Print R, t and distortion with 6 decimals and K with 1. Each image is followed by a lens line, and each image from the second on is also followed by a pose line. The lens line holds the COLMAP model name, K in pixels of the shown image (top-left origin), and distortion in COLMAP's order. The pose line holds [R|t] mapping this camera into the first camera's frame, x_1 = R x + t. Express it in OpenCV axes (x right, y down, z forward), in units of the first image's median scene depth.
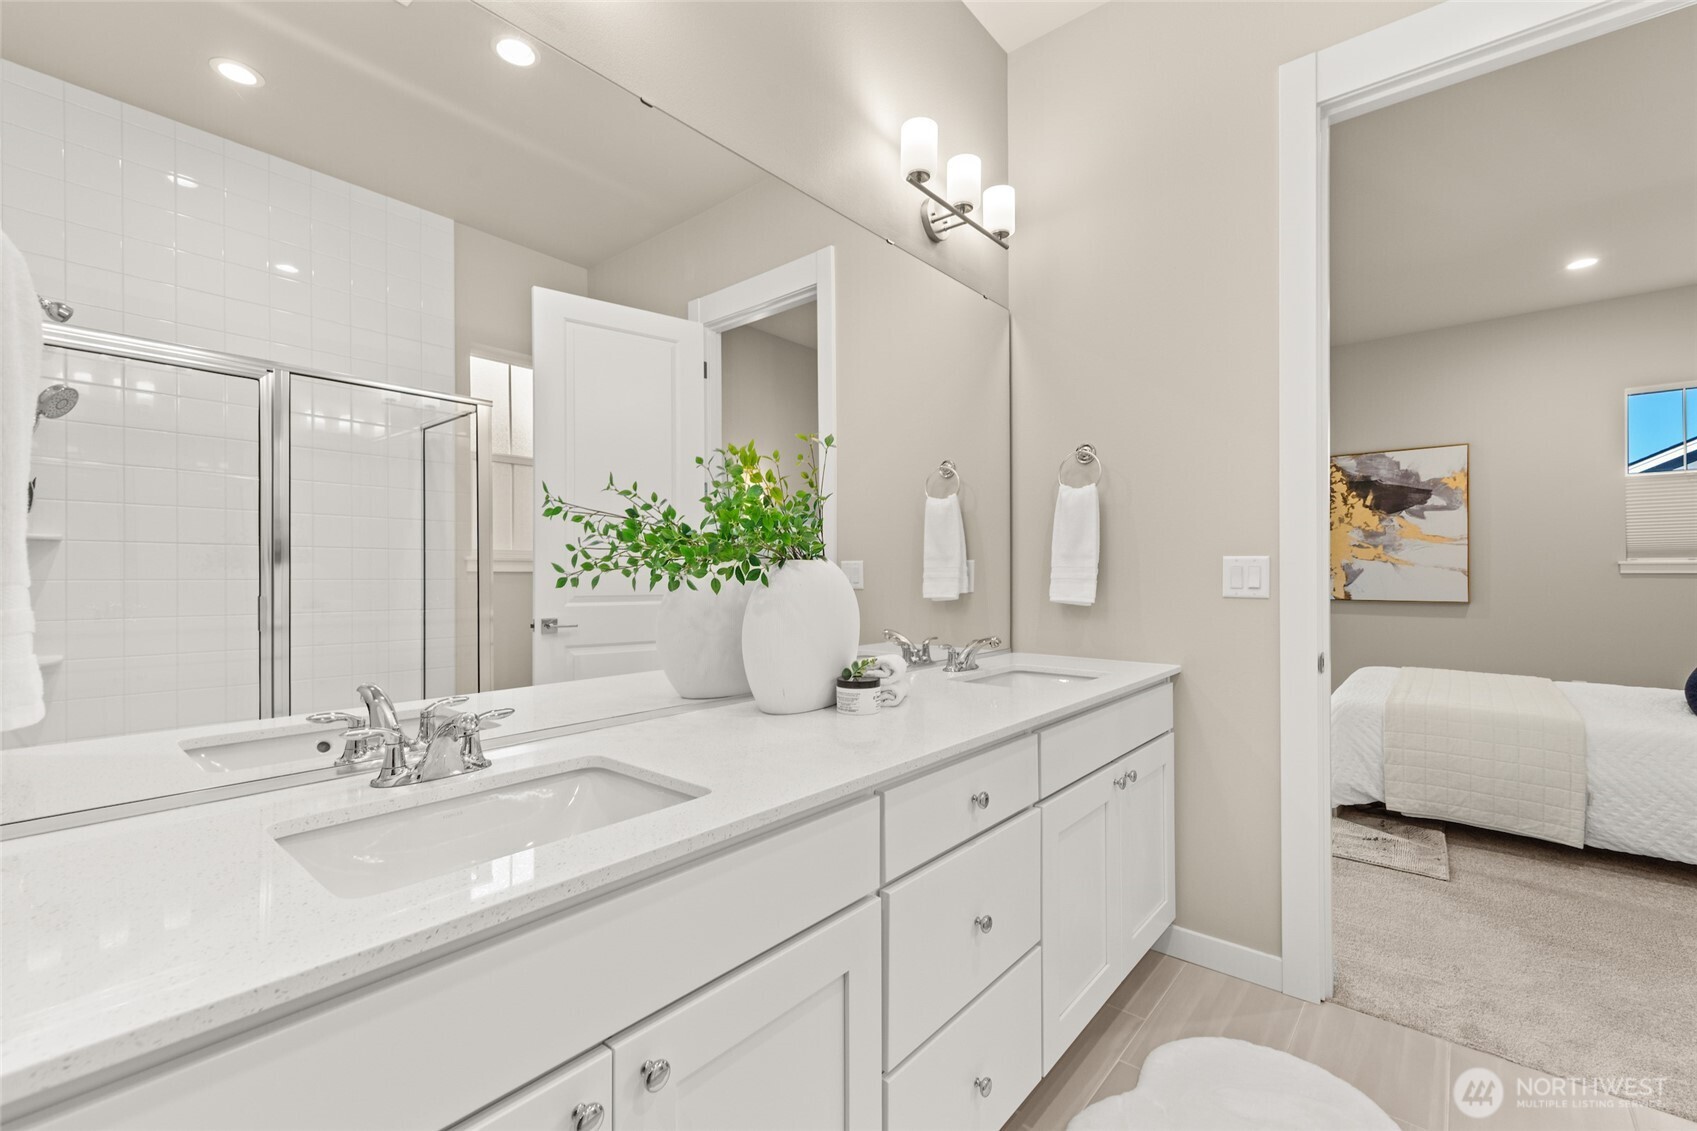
lens RADIAL K [[705.6, 0, 848.0], [0, 705.6, 567.9], [0, 0, 1]] dist [0.001151, 0.001131]
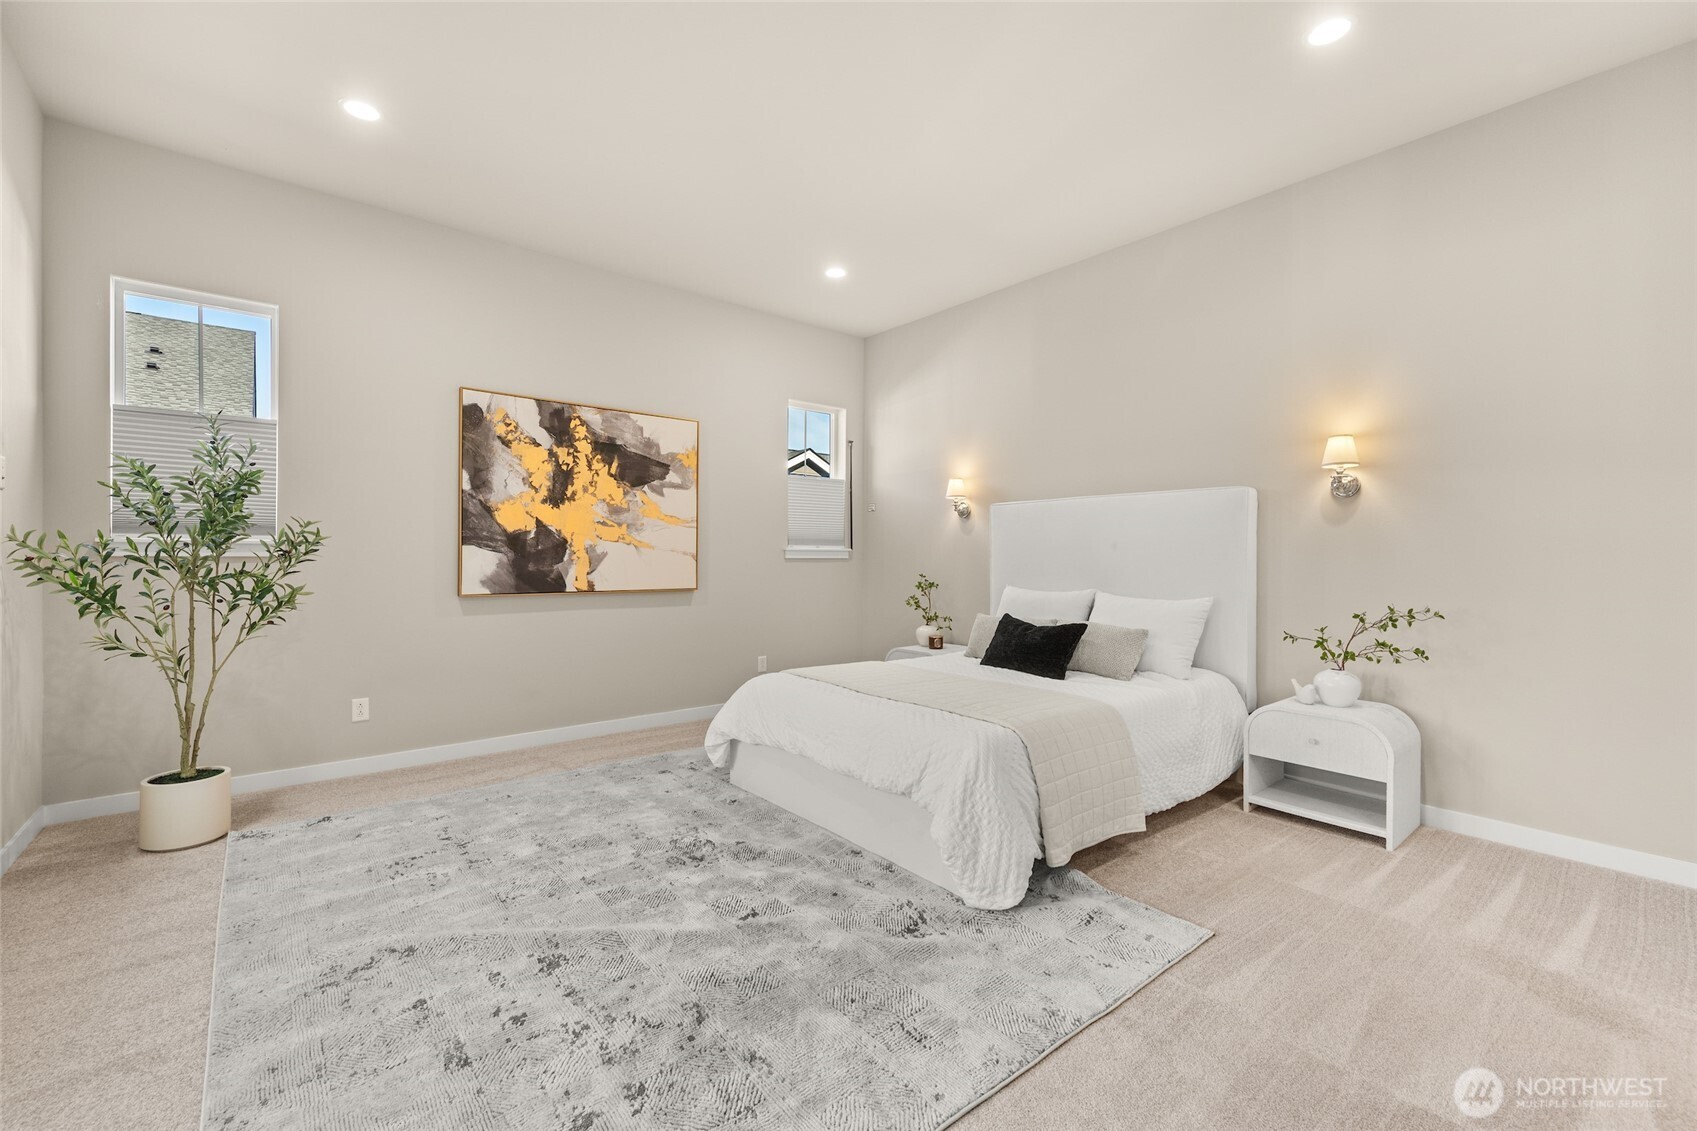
lens RADIAL K [[705.6, 0, 833.0], [0, 705.6, 559.9], [0, 0, 1]] dist [0.001151, 0.001131]
pose [[0.178017, -0.000019, 0.984027, -0.018347], [-0.010901, 0.999939, 0.001992, 0.006040], [-0.983967, -0.011081, 0.178006, 0.613635]]
